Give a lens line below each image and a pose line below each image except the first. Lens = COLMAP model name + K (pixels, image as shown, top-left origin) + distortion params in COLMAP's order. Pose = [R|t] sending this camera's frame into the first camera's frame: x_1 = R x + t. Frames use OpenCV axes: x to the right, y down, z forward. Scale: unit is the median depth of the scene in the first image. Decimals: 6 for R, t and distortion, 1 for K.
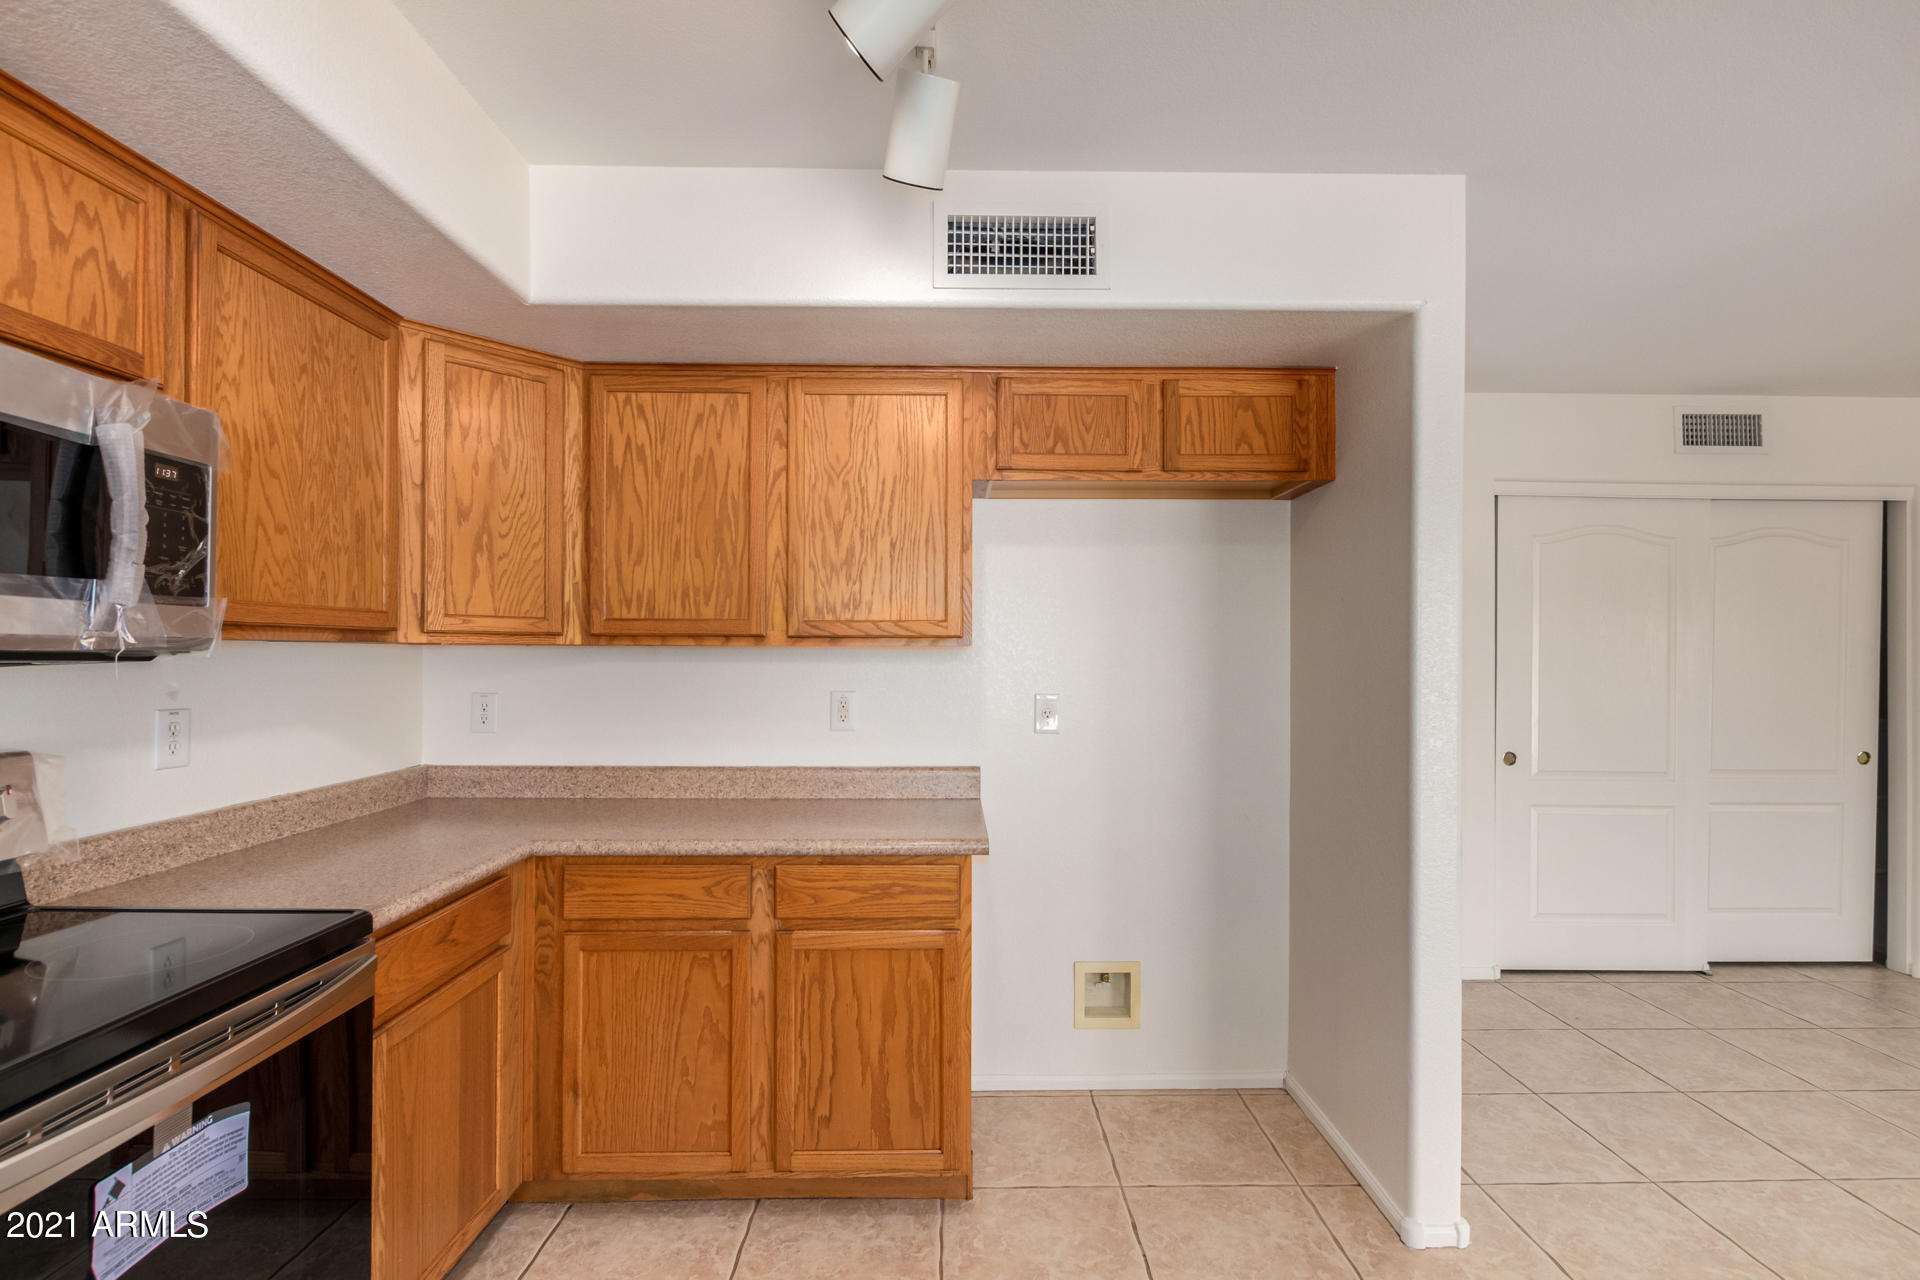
lens RADIAL K [[876.2, 0, 961.6], [0, 876.2, 648.5], [0, 0, 1]] dist [0.004001, -0.001888]
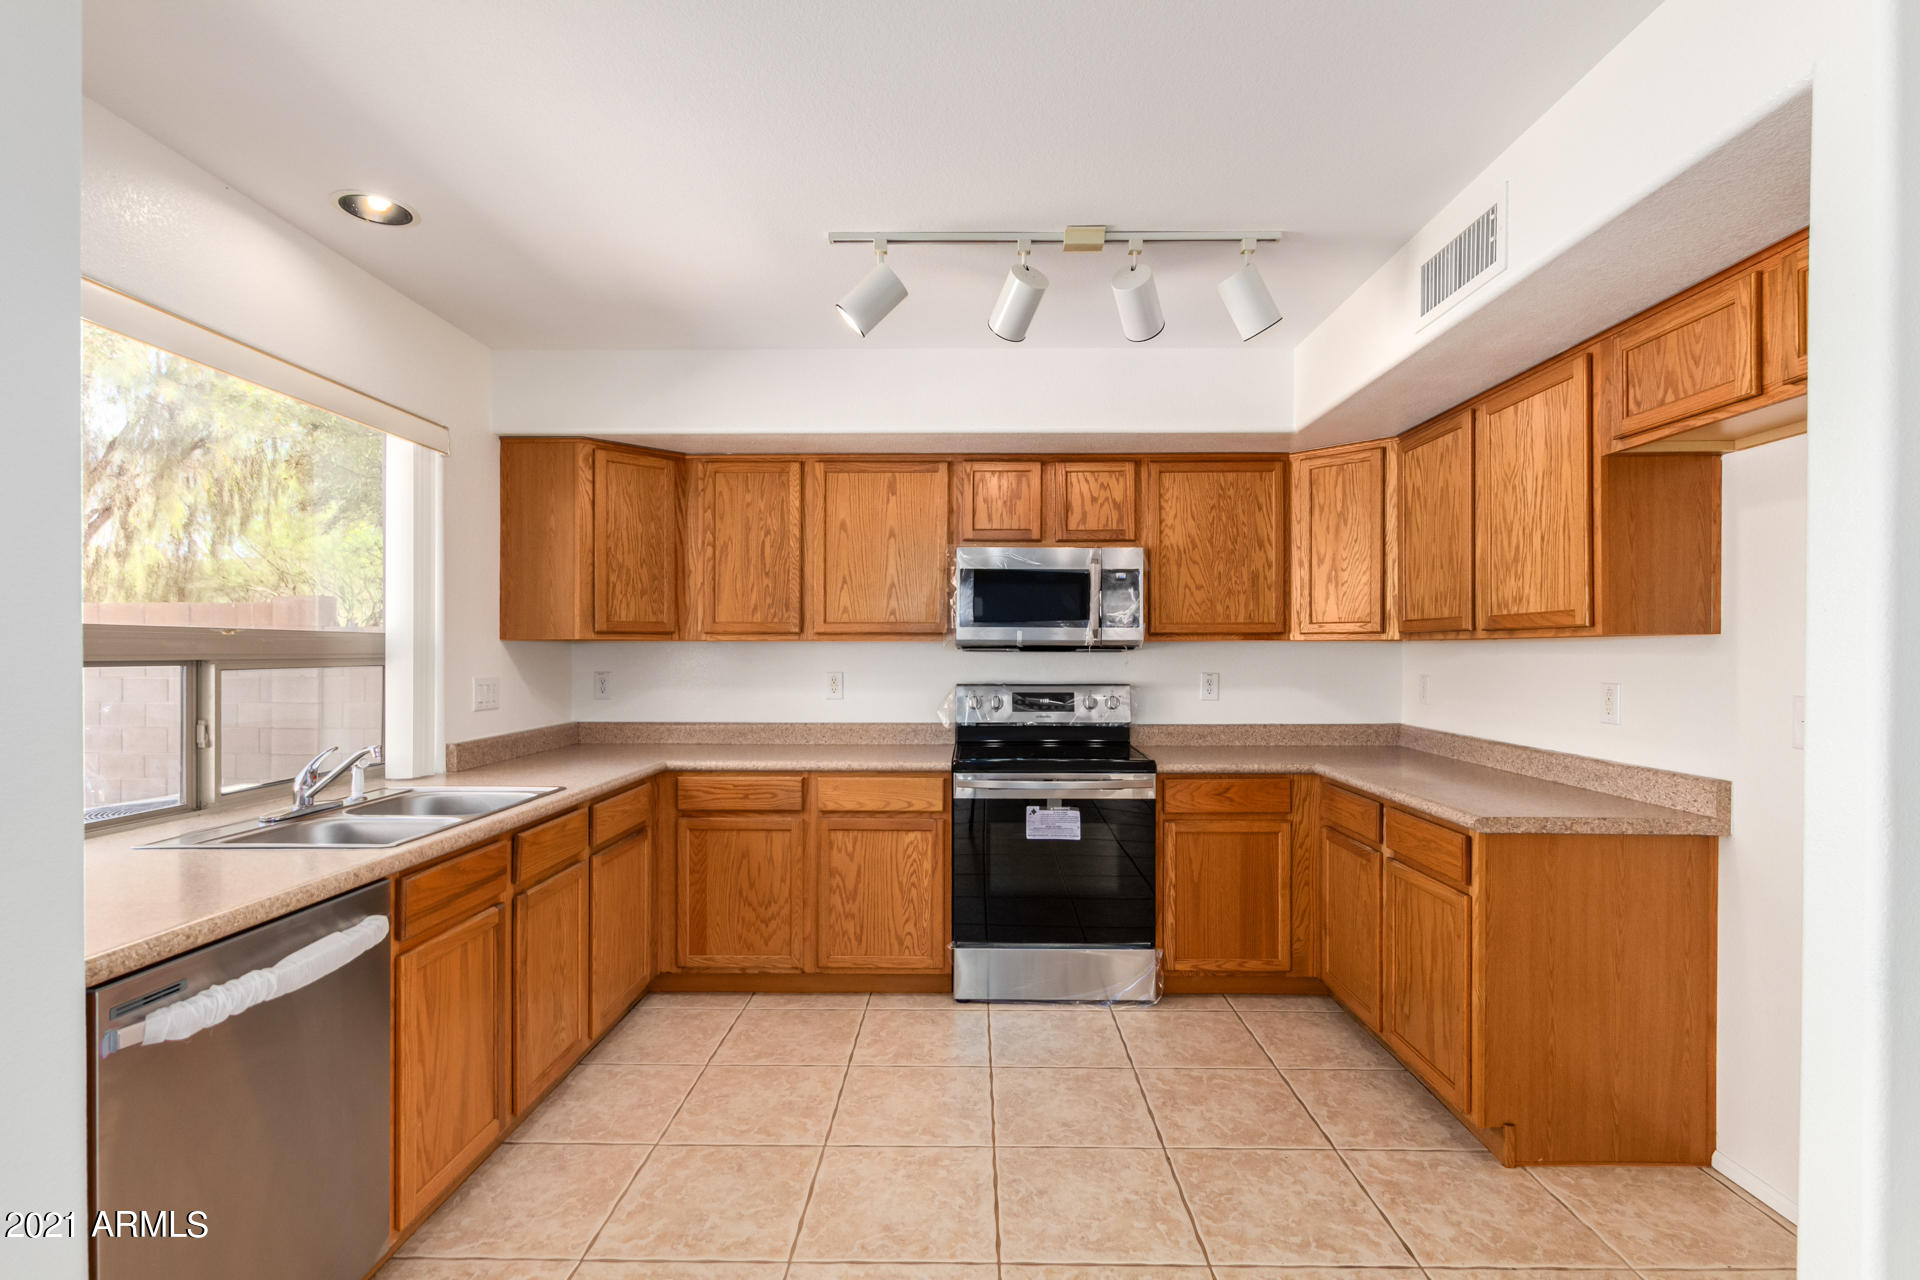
lens RADIAL K [[876.2, 0, 962.8], [0, 876.2, 649.6], [0, 0, 1]] dist [0.004001, -0.001888]
pose [[-0.027101, -0.001414, -0.999632, 0.967234], [0.007326, 0.999972, -0.001613, 0.008599], [0.999606, -0.007367, -0.027090, 0.351444]]
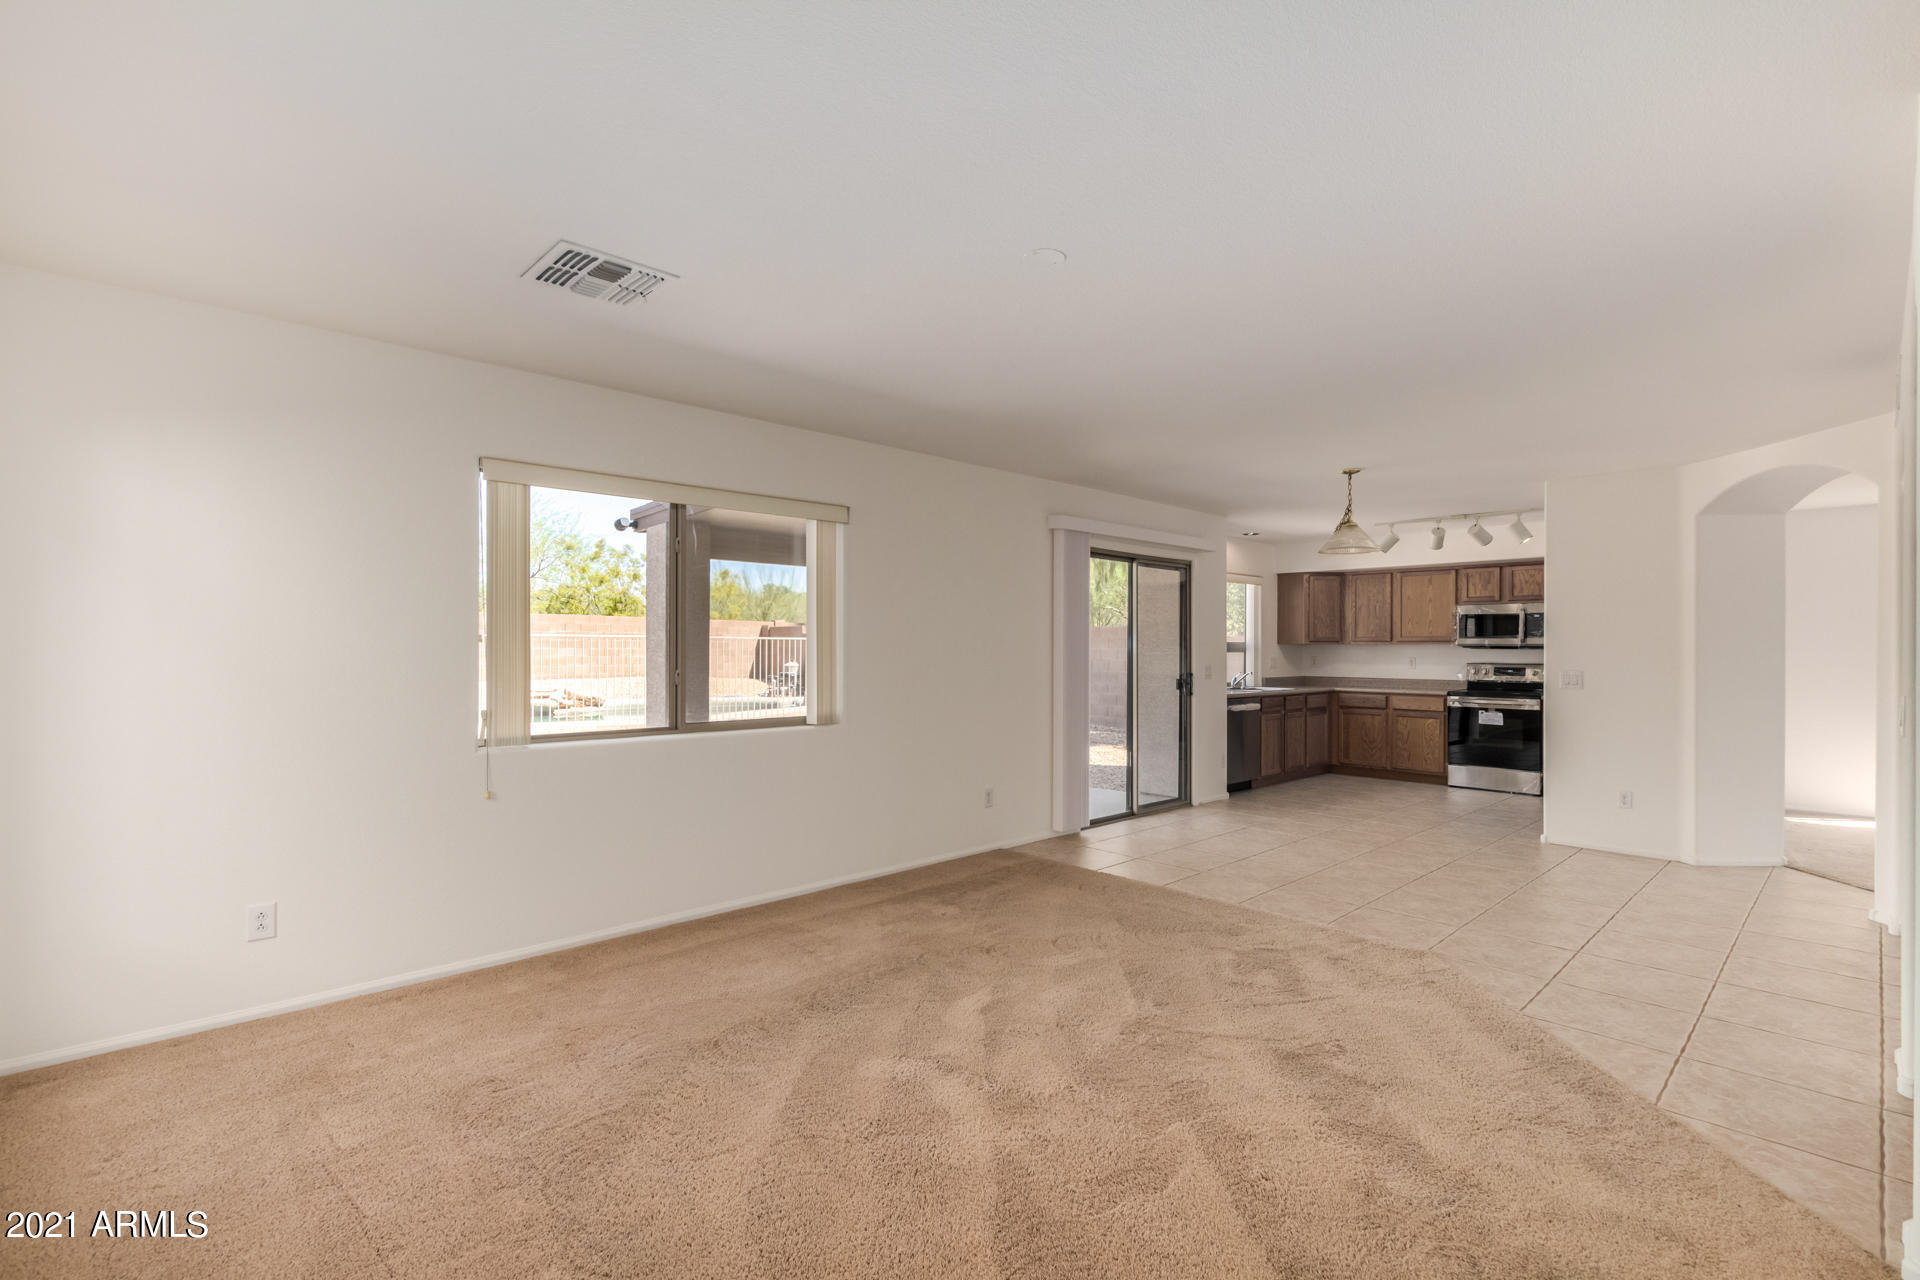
lens RADIAL K [[876.2, 0, 957.2], [0, 876.2, 648.2], [0, 0, 1]] dist [0.004001, -0.001888]
pose [[-0.734395, -0.003457, -0.678714, 3.430395], [0.001633, 0.999975, -0.006860, 0.028779], [0.678721, -0.006147, -0.734371, 1.549879]]
